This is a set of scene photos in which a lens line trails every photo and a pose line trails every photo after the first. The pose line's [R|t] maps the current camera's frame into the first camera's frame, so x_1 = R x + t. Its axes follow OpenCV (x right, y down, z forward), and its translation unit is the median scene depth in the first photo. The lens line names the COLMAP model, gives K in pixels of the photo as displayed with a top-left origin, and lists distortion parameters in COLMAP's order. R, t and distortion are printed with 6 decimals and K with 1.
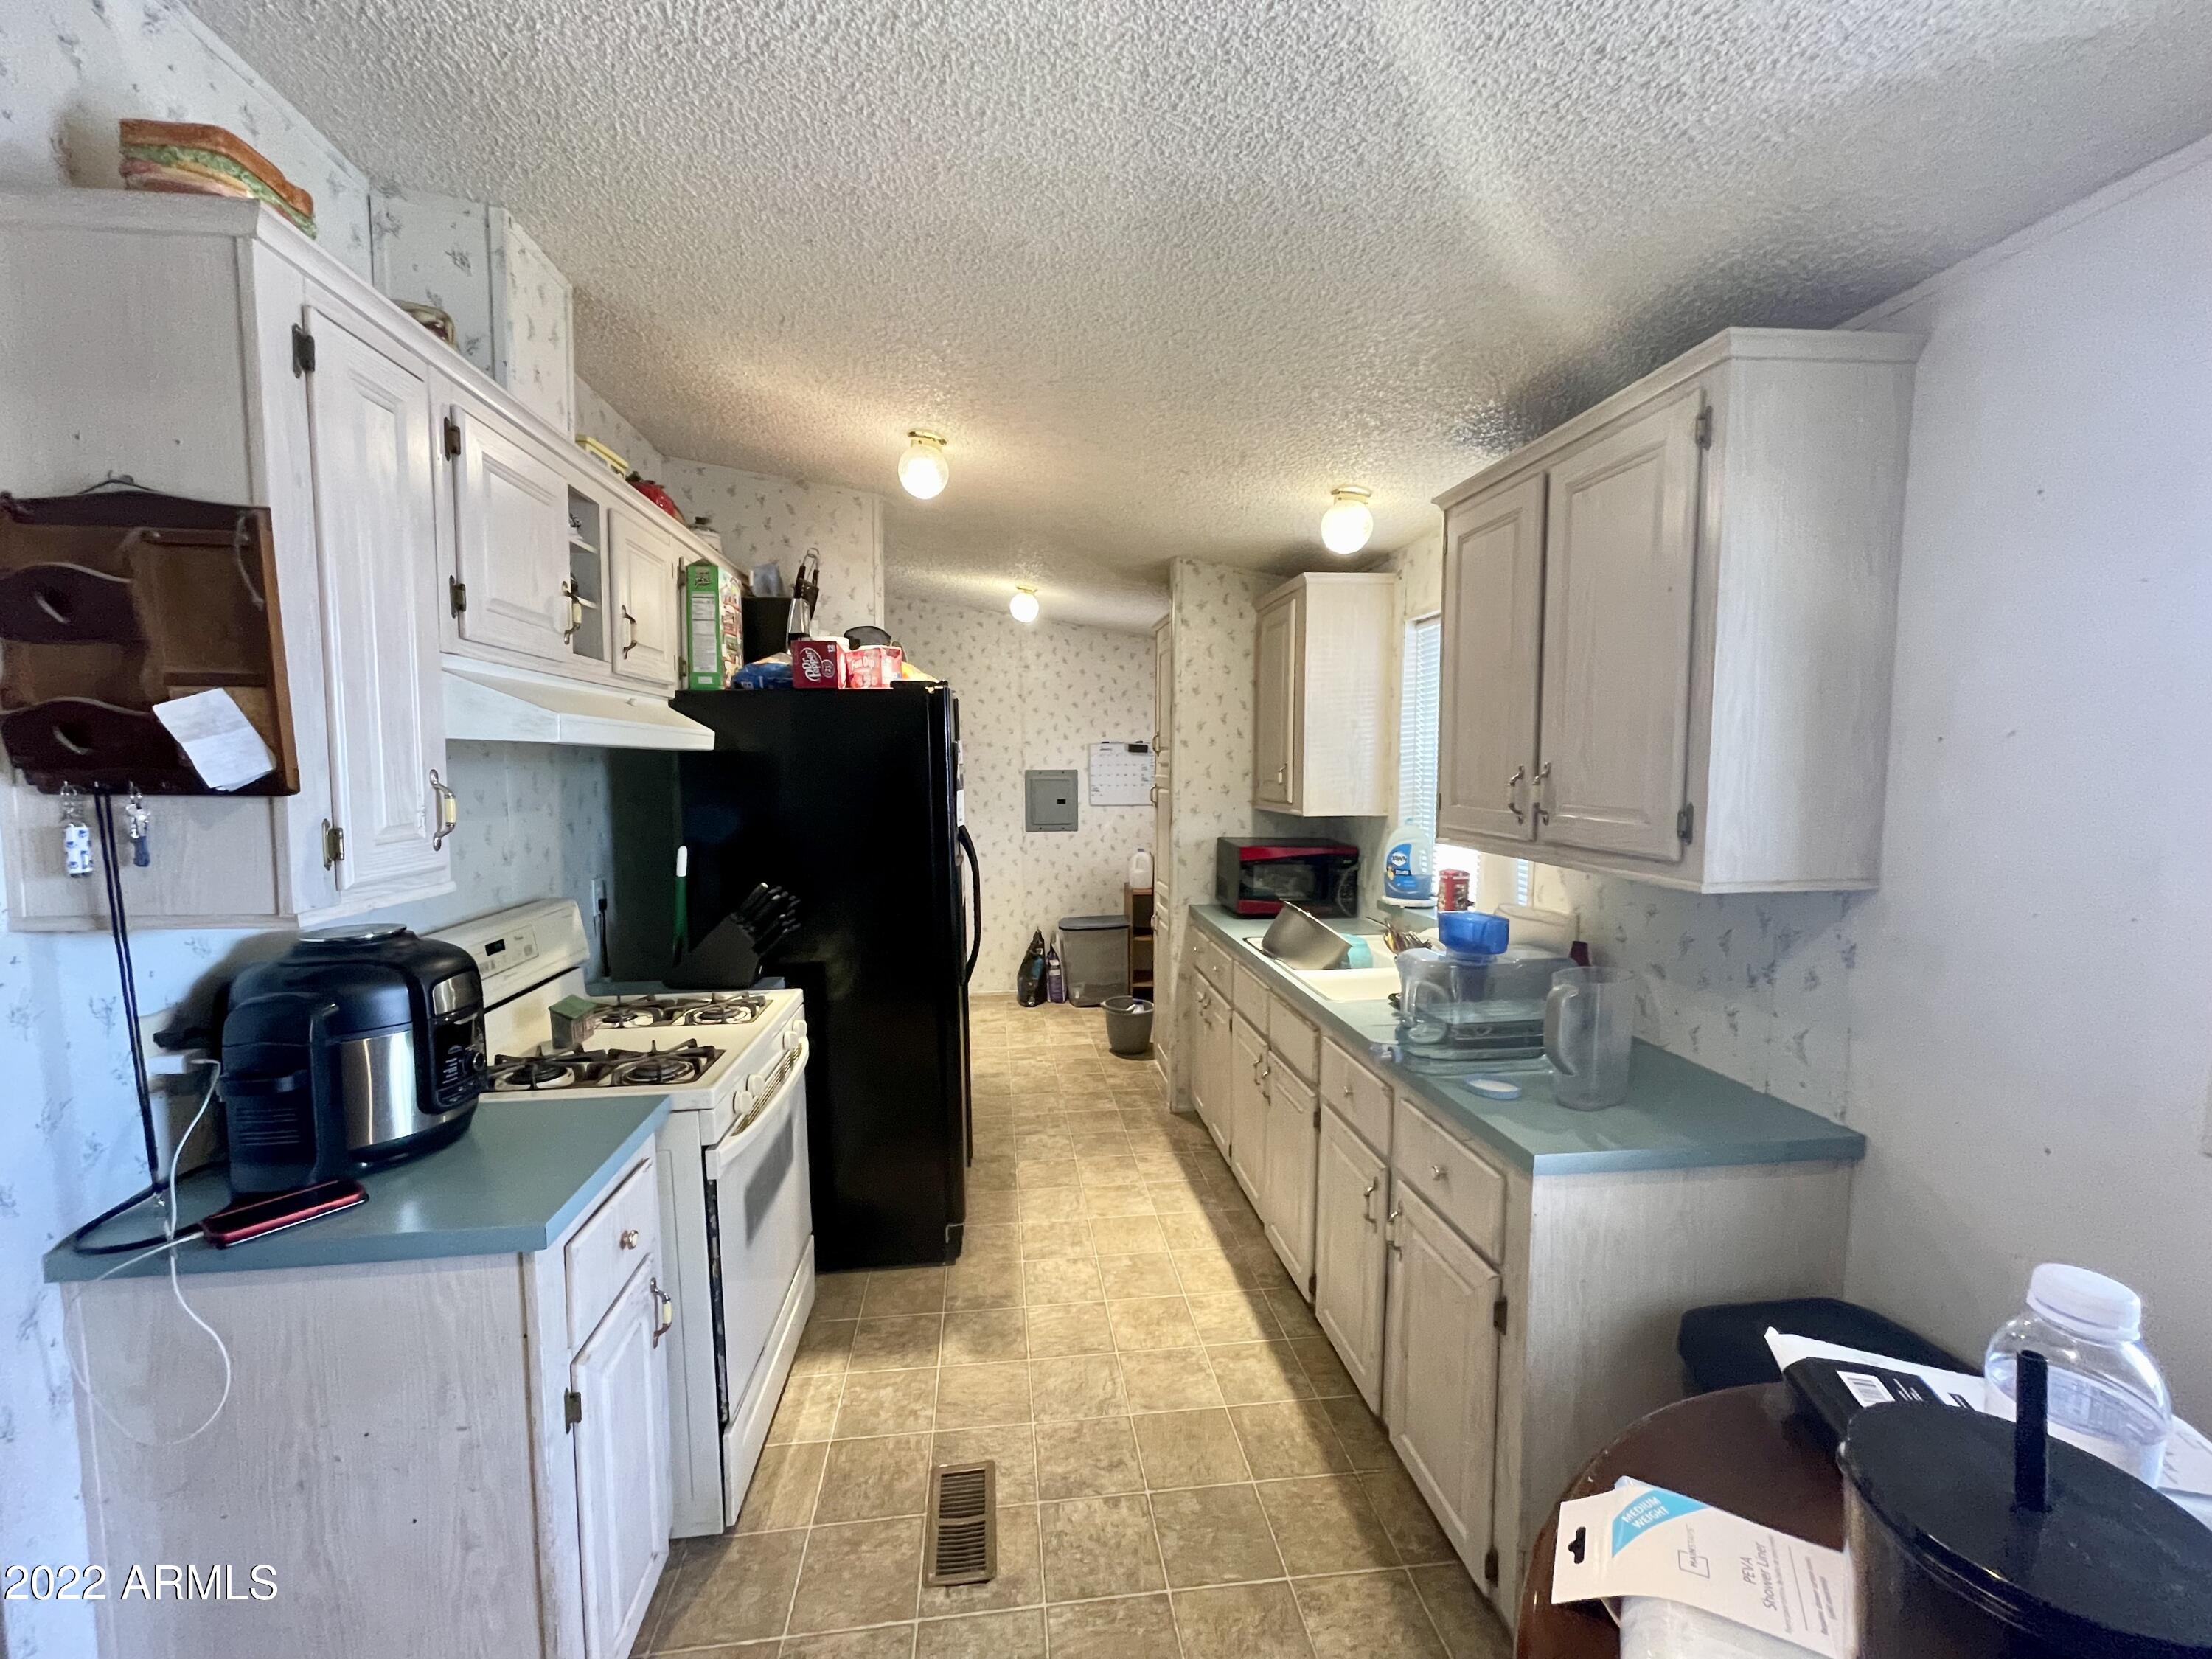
lens RADIAL K [[891.5, 0, 1099.9], [0, 891.5, 831.8], [0, 0, 1]] dist [-0.001470, -0.000074]
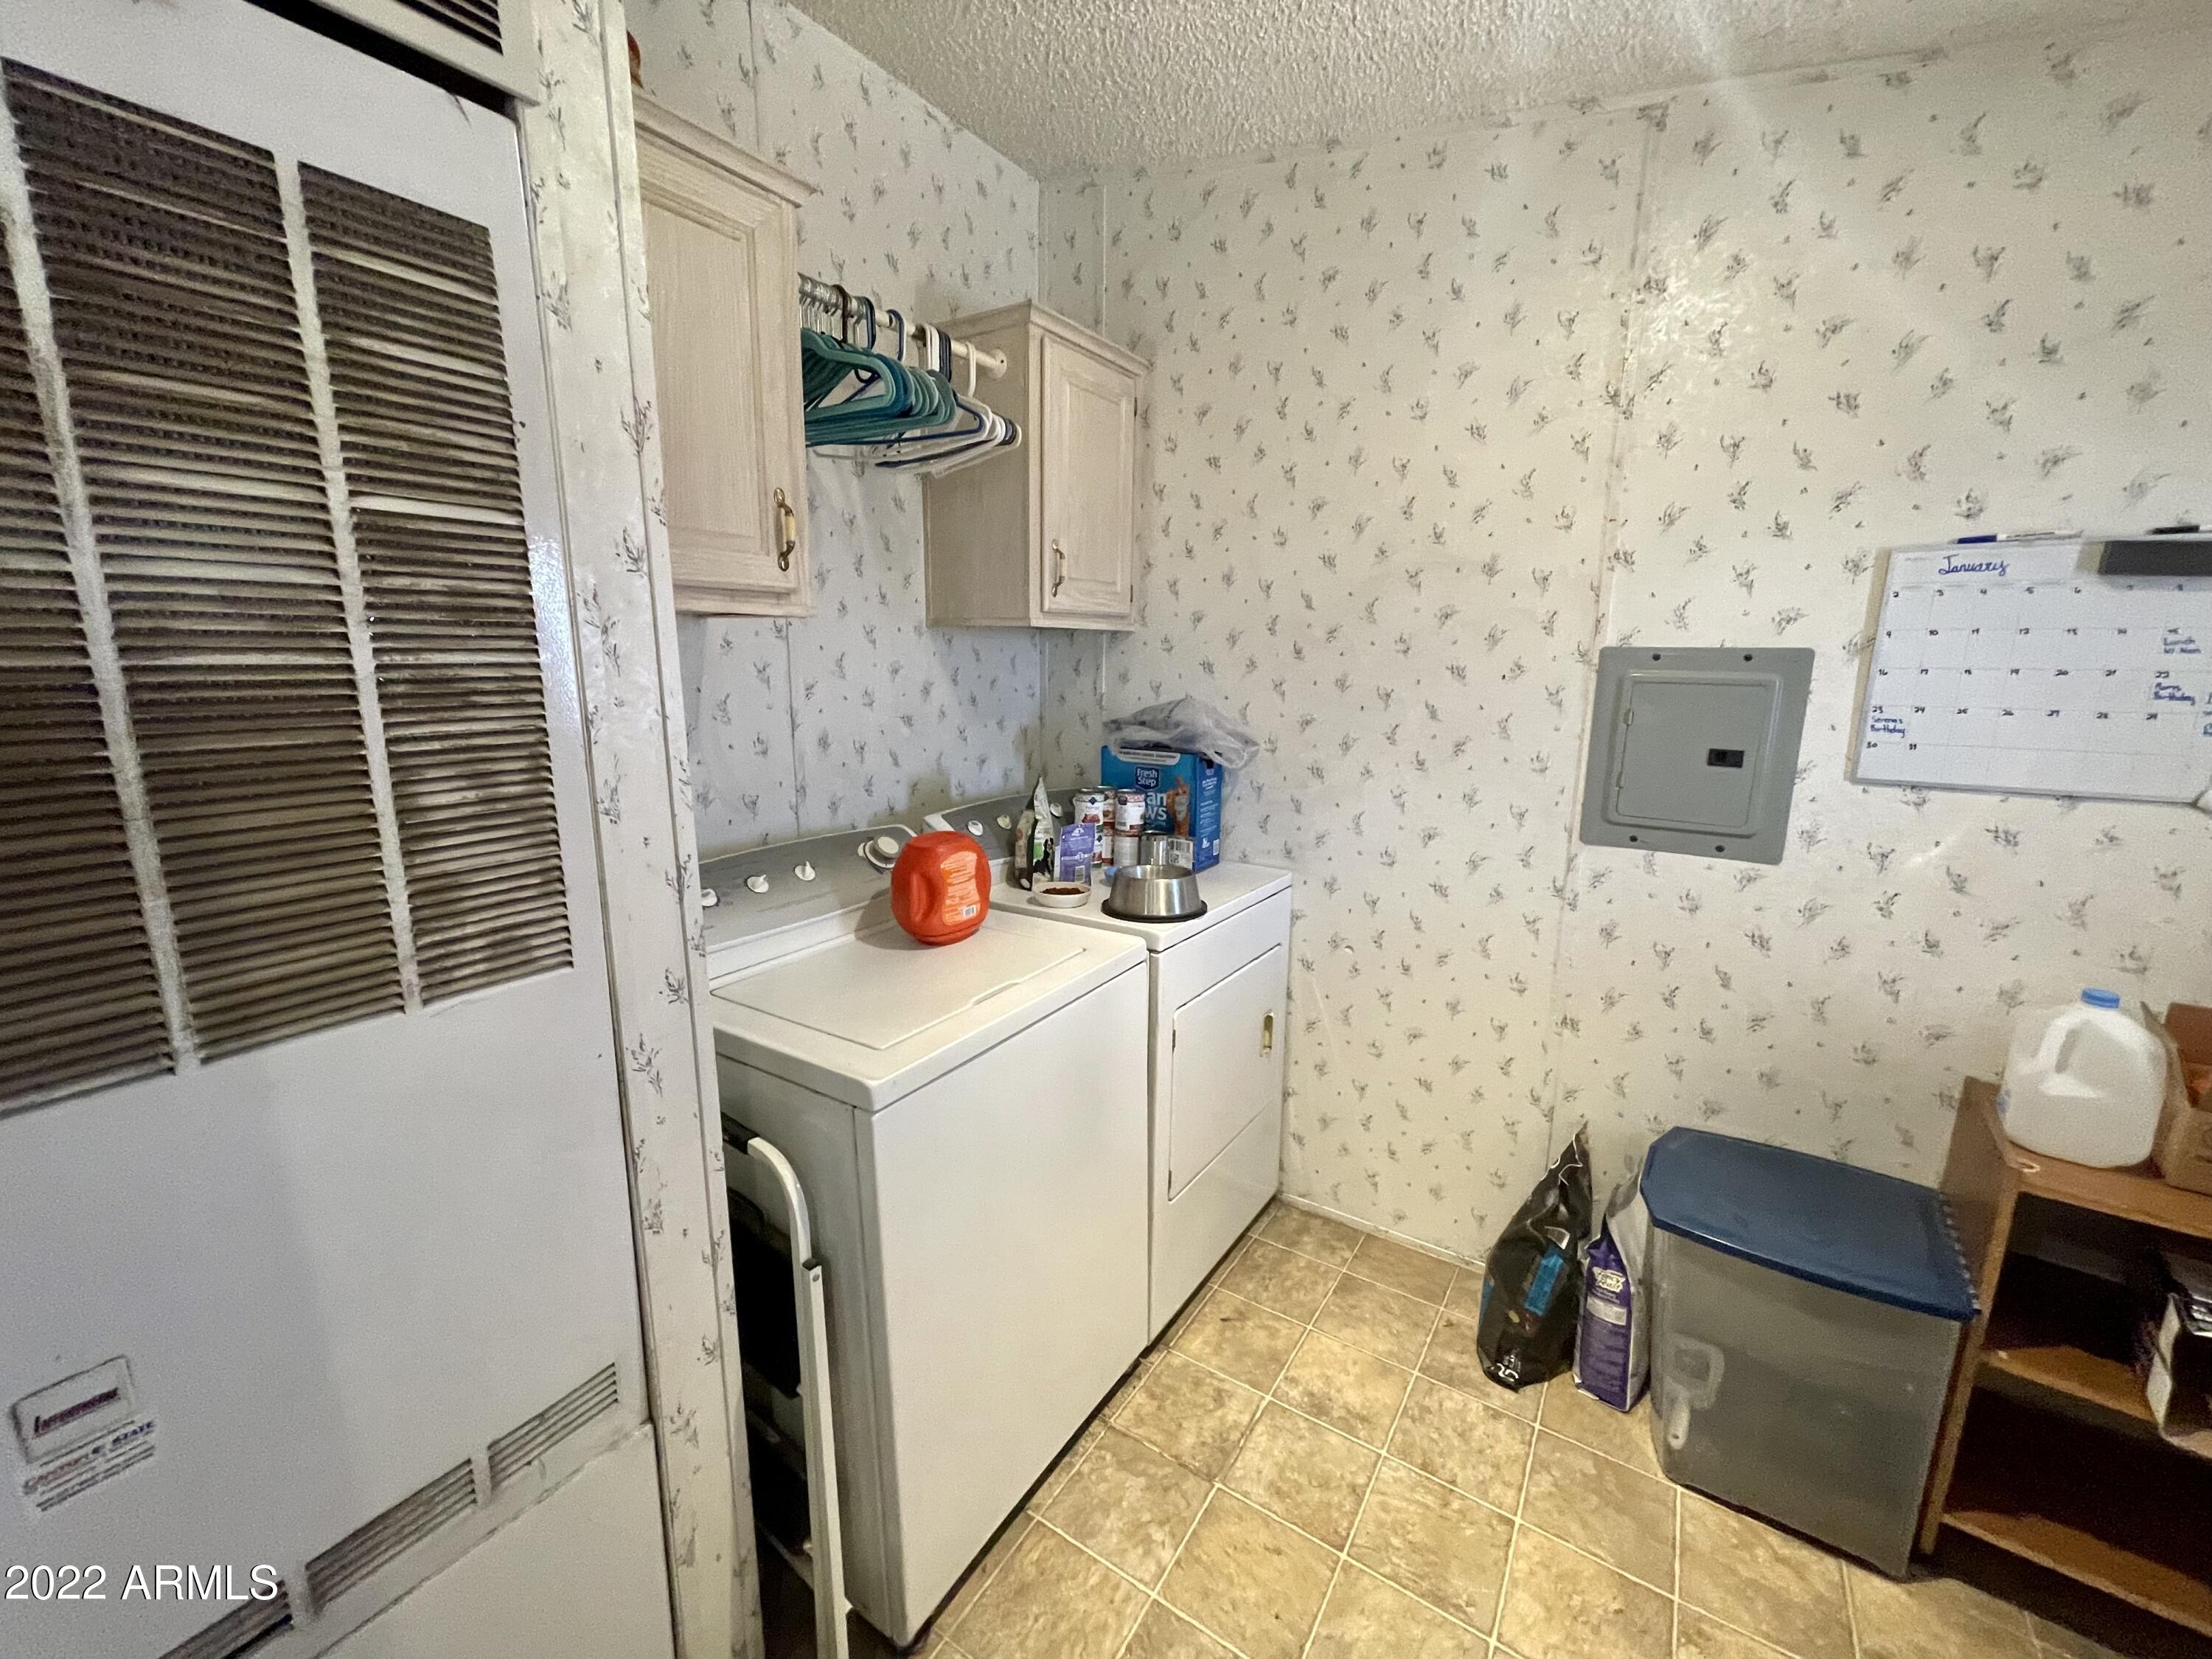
lens RADIAL K [[891.5, 0, 1102.4], [0, 891.5, 826.4], [0, 0, 1]] dist [-0.001470, -0.000074]
pose [[0.754006, 0.136053, -0.642623, -0.006667], [-0.058784, 0.988366, 0.140278, -0.040939], [0.654232, -0.067995, 0.753231, 0.646339]]
